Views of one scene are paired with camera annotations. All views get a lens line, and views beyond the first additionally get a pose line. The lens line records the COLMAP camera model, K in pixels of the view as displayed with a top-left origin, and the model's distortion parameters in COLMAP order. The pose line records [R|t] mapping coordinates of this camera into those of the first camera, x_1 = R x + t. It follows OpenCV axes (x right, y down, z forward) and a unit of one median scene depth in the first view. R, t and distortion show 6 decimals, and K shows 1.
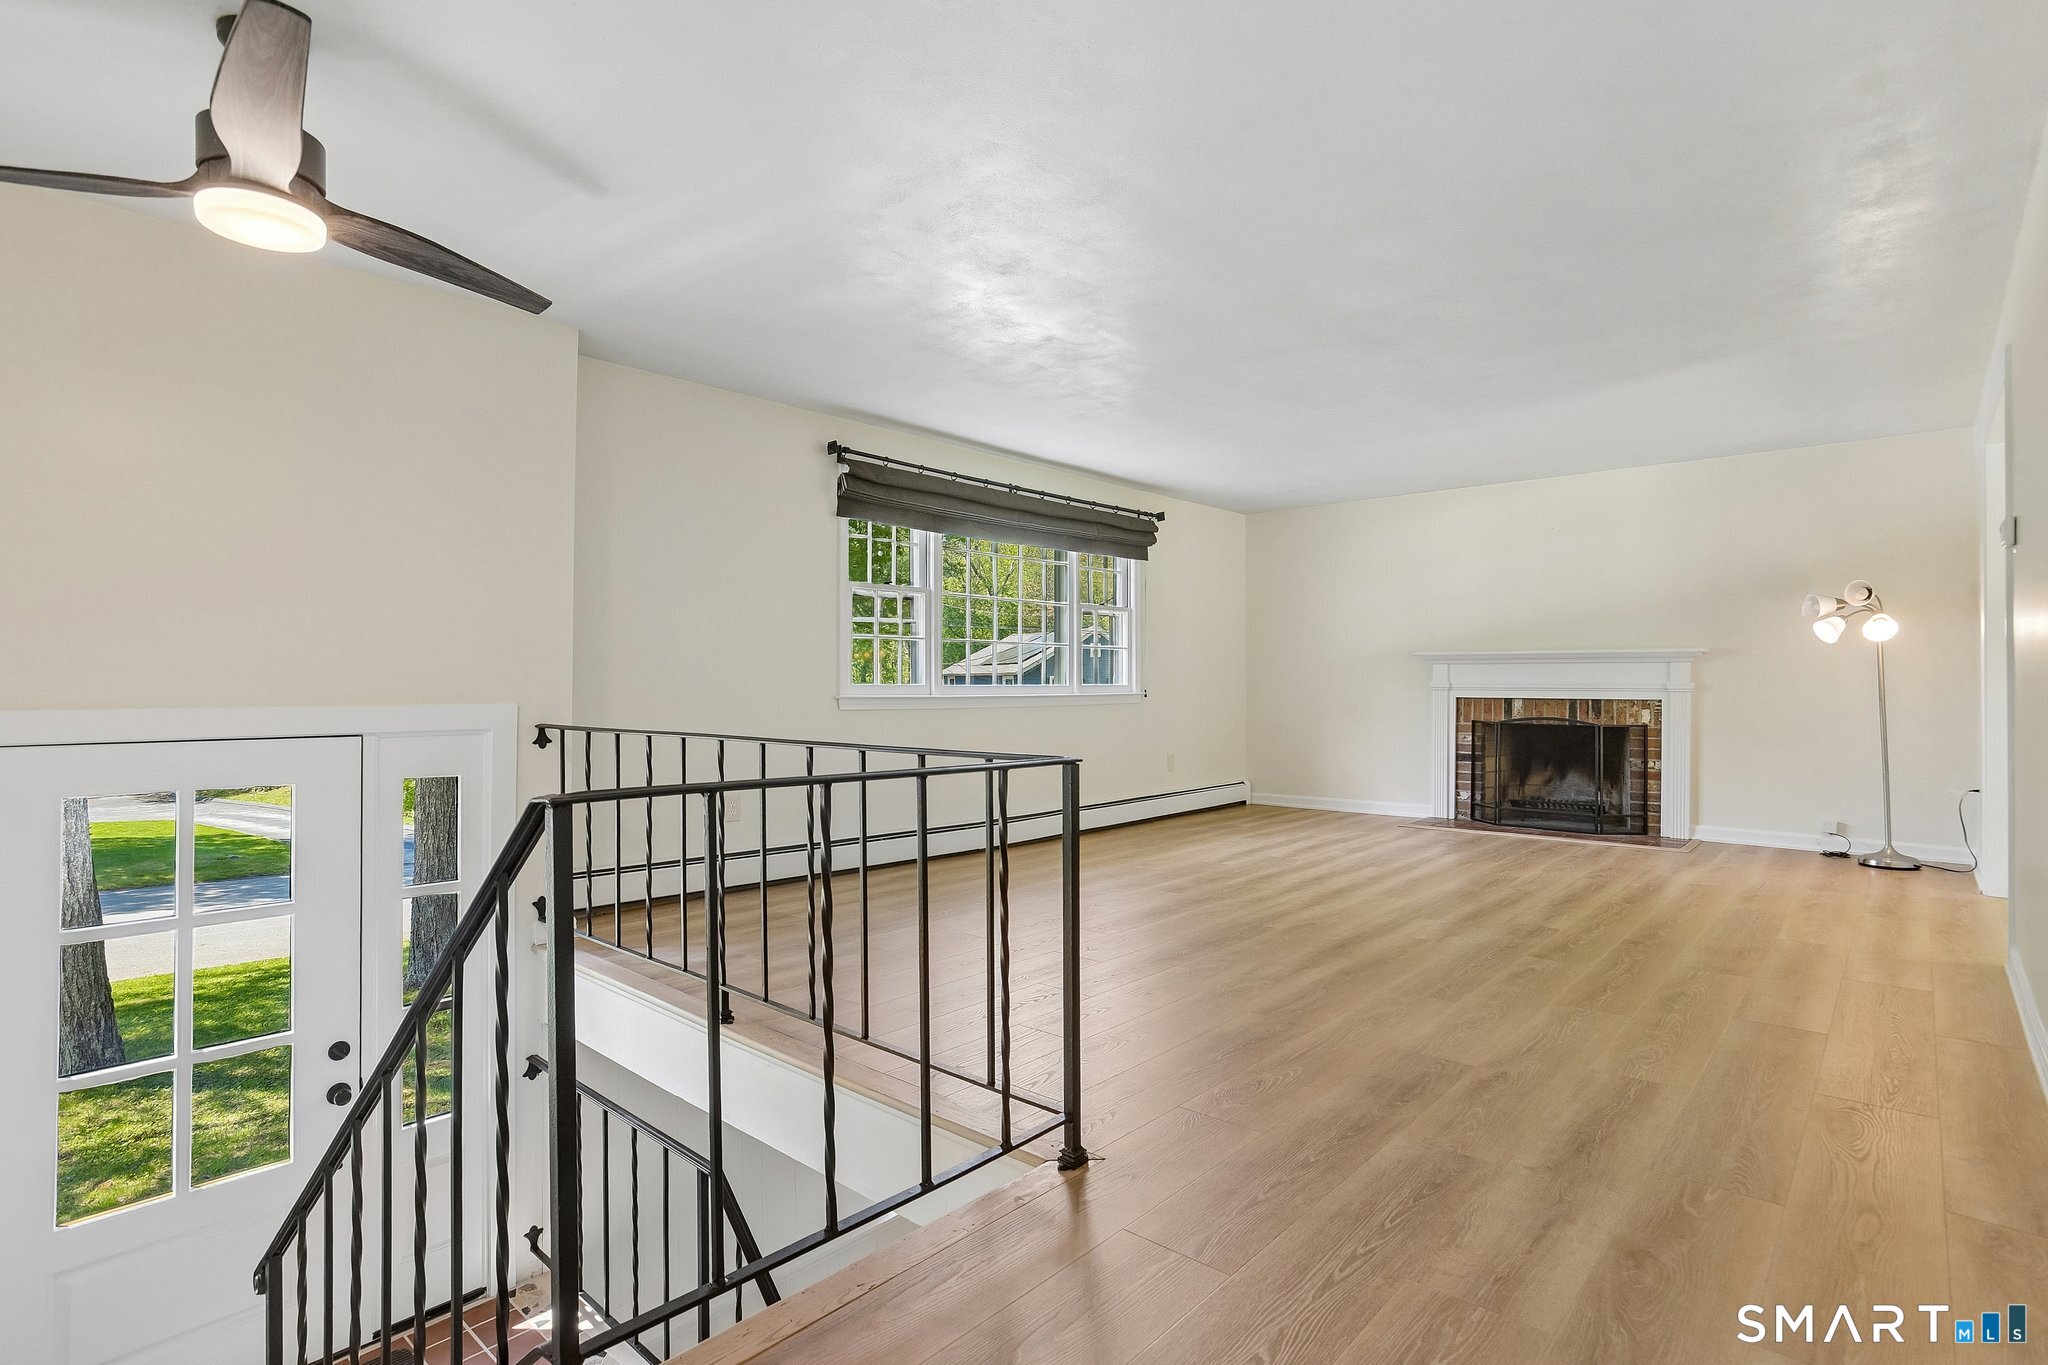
lens RADIAL K [[996.9, 0, 1033.9], [0, 996.9, 688.5], [0, 0, 1]] dist [-0.062028, 0.027977]
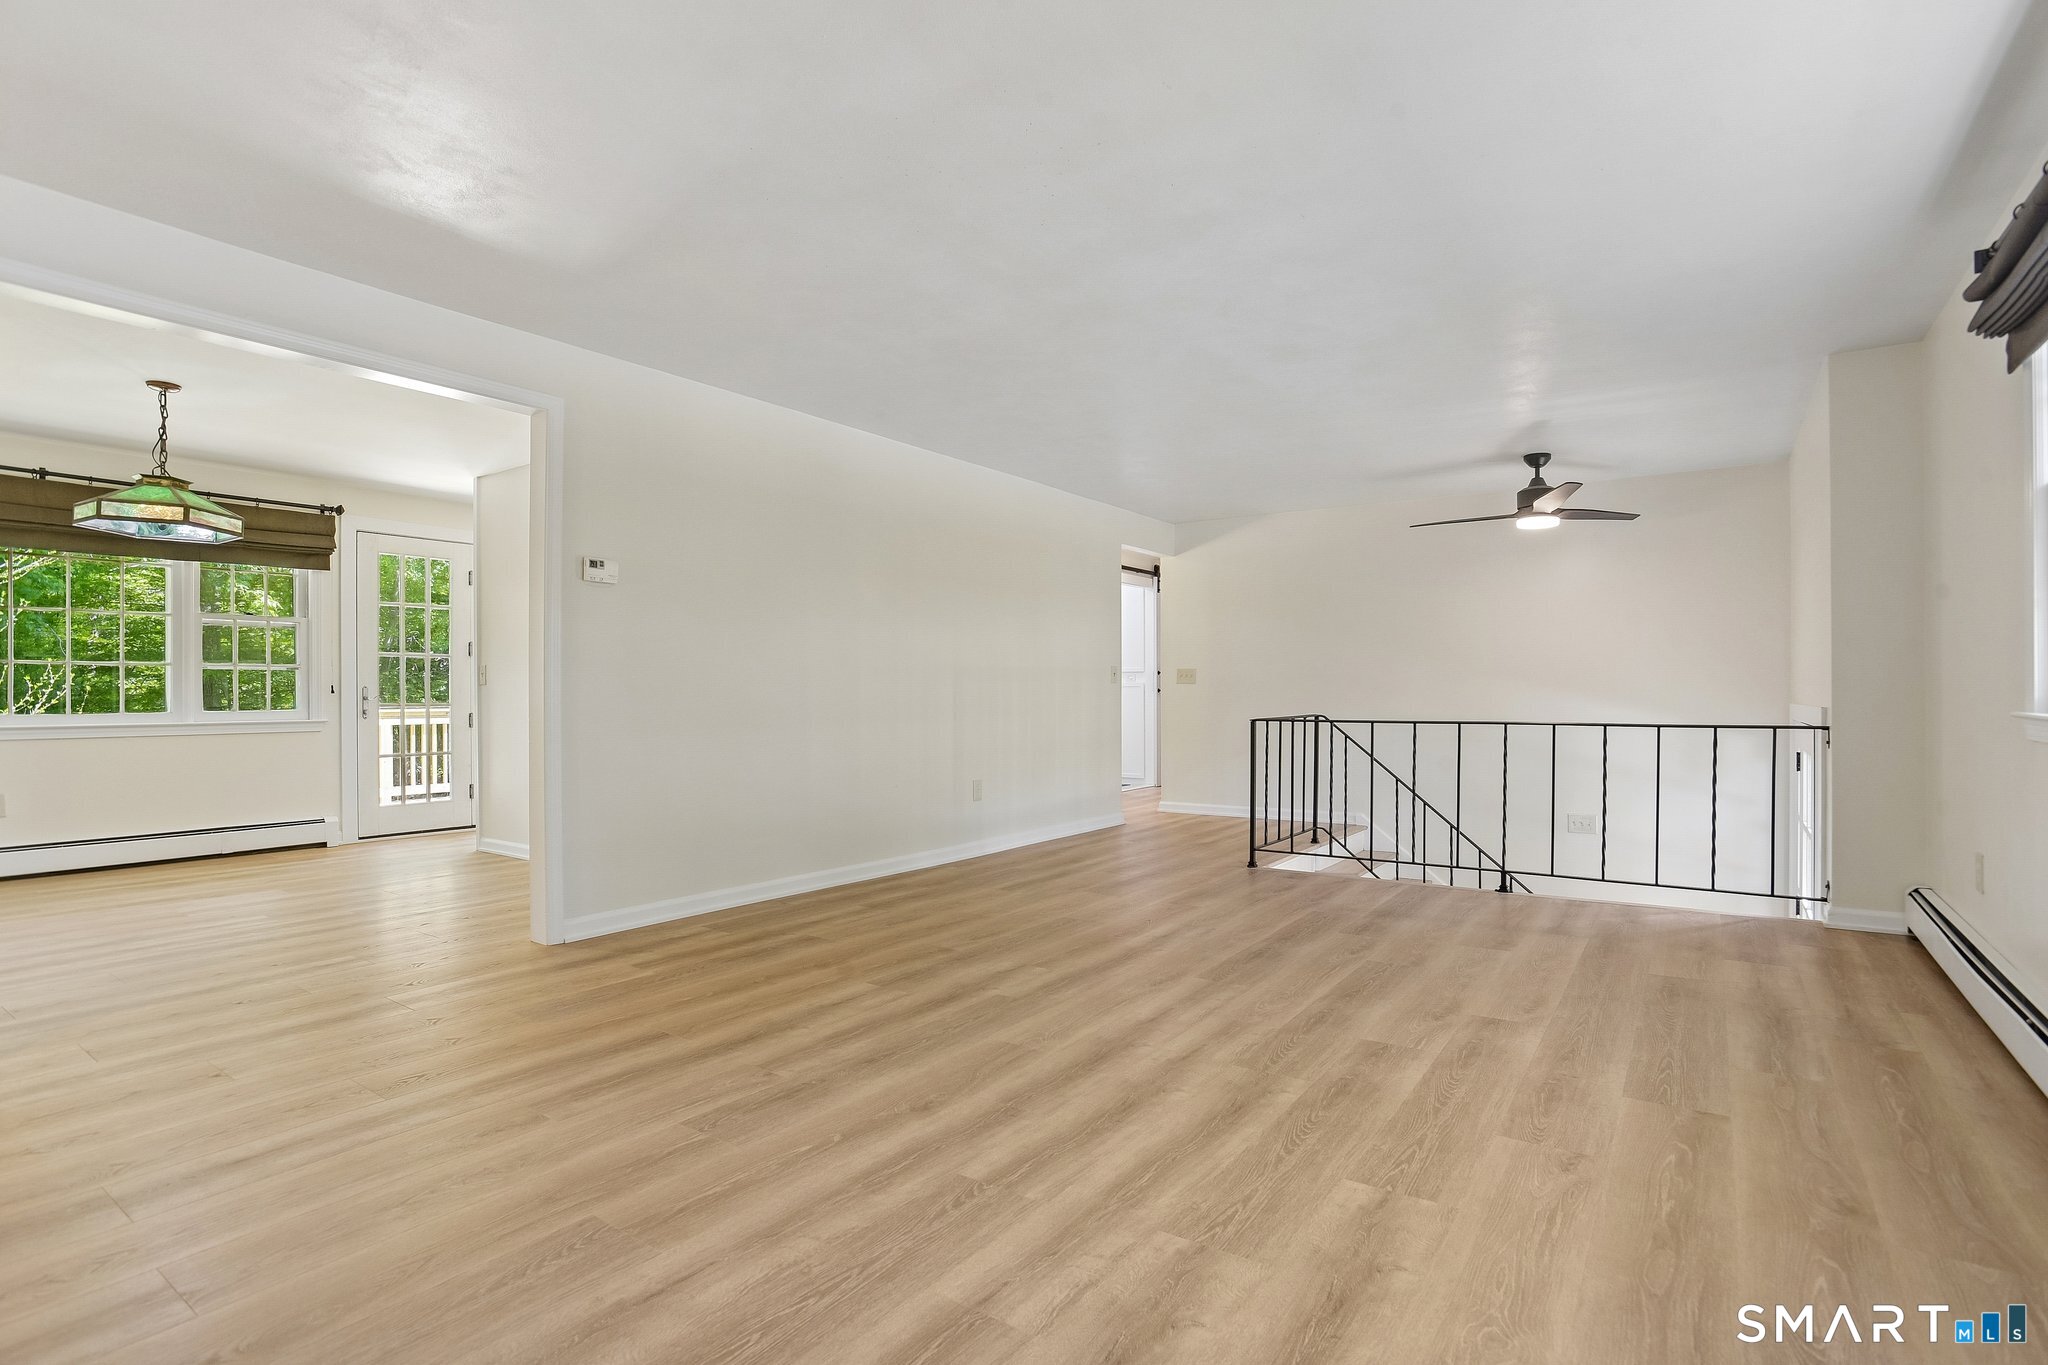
lens RADIAL K [[996.9, 0, 1033.9], [0, 996.9, 688.5], [0, 0, 1]] dist [-0.062028, 0.027977]
pose [[-0.992770, 0.007243, -0.119811, 0.470909], [0.007471, 0.999971, -0.001457, -0.010976], [0.119797, -0.002341, -0.992796, 1.783975]]
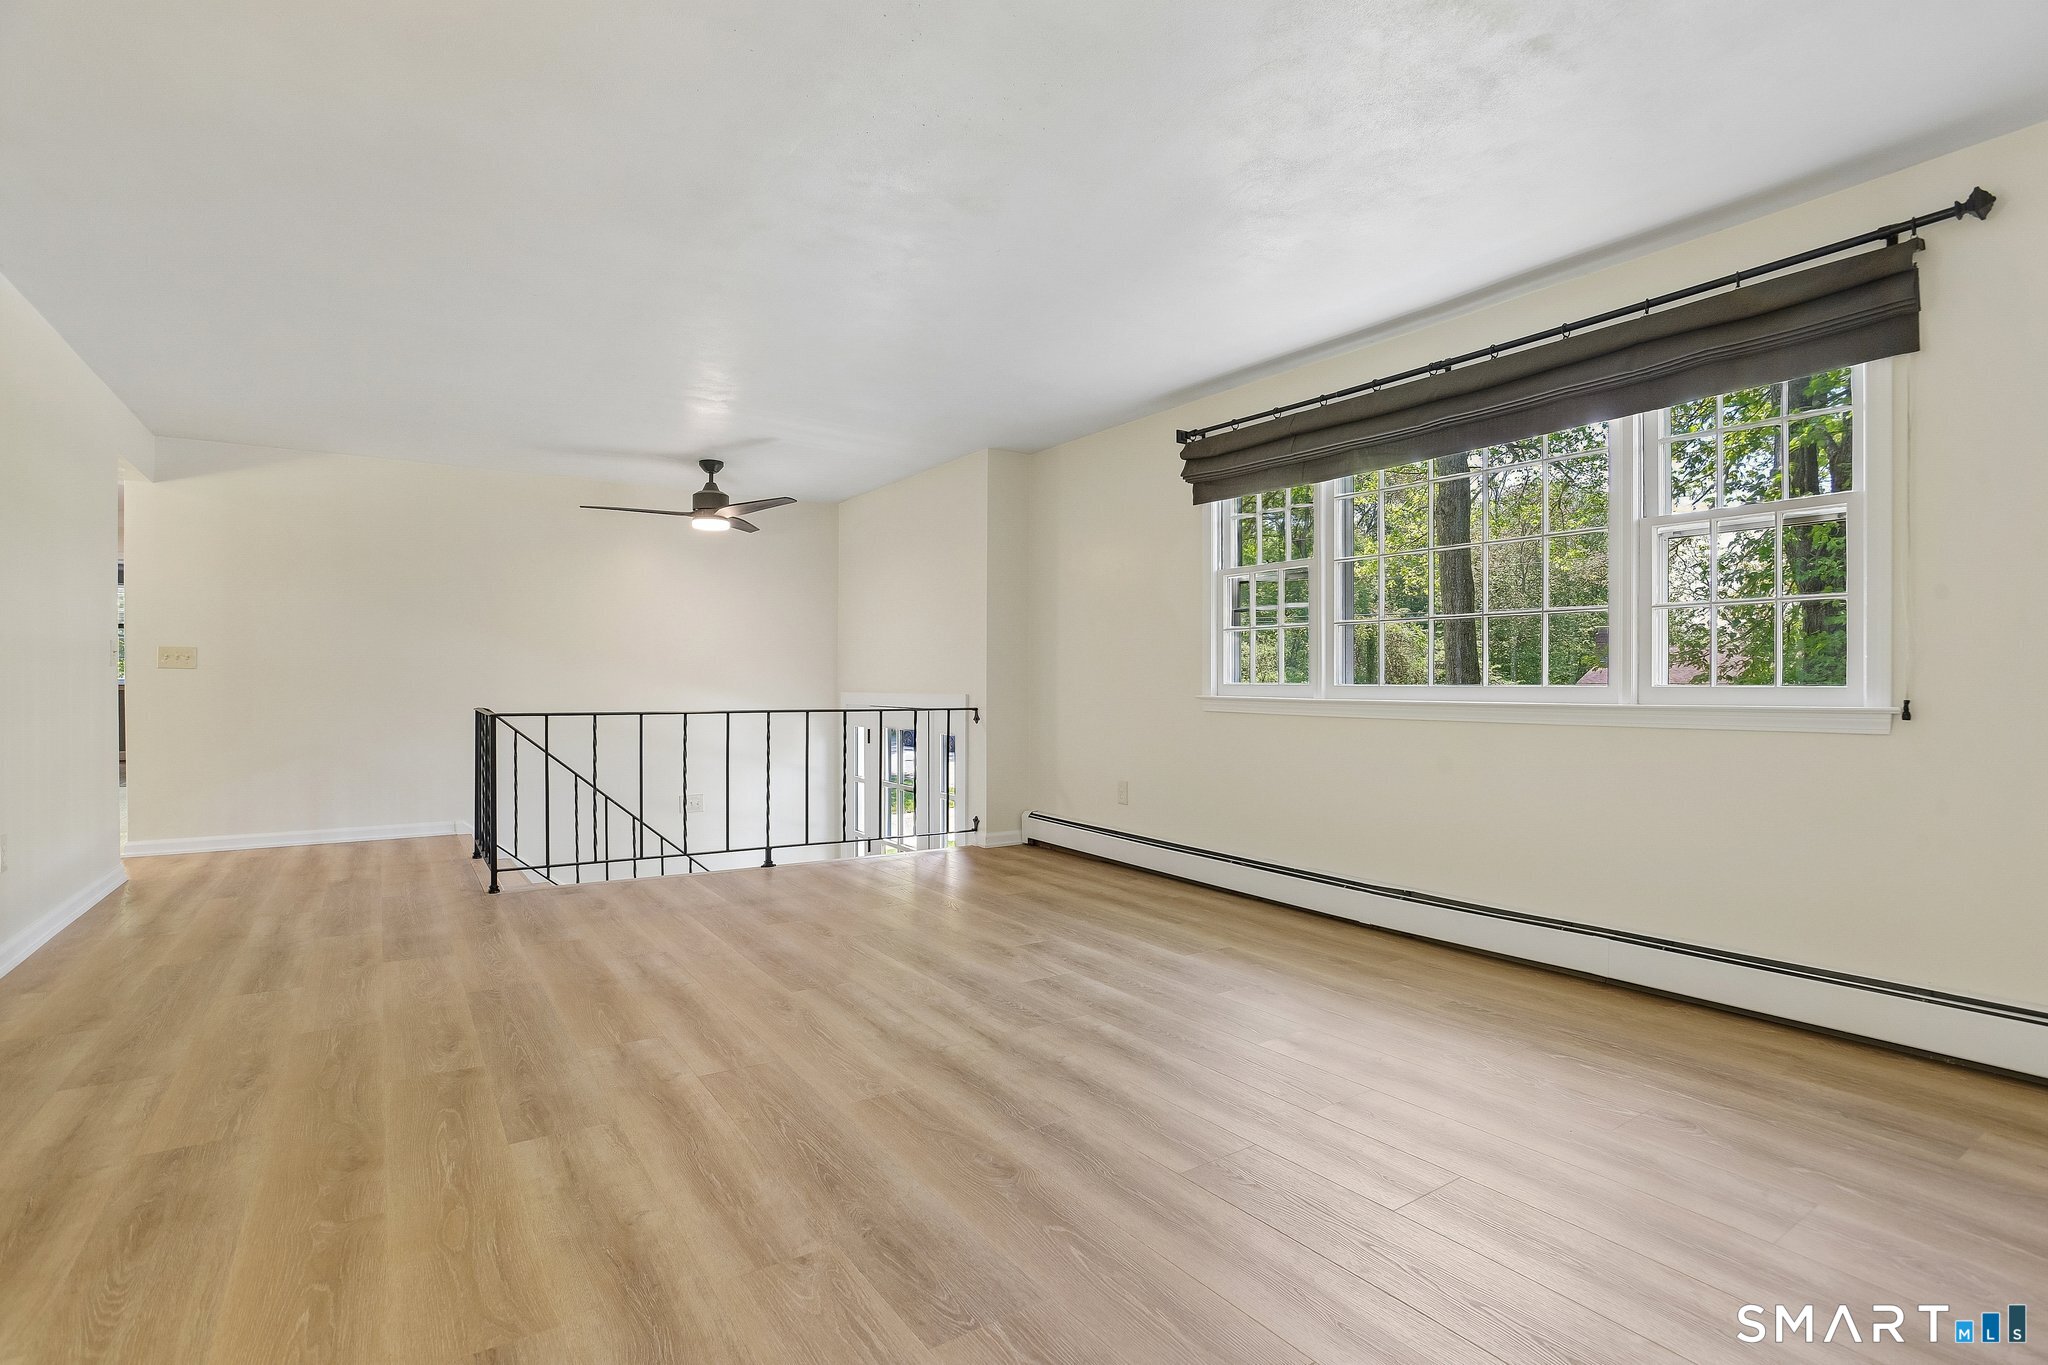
lens RADIAL K [[996.9, 0, 1033.9], [0, 996.9, 688.5], [0, 0, 1]] dist [-0.062028, 0.027977]
pose [[-0.242041, 0.006895, -0.970242, 0.932288], [-0.004079, 0.999959, 0.008124, -0.008241], [0.970258, 0.005924, -0.242003, 1.331049]]
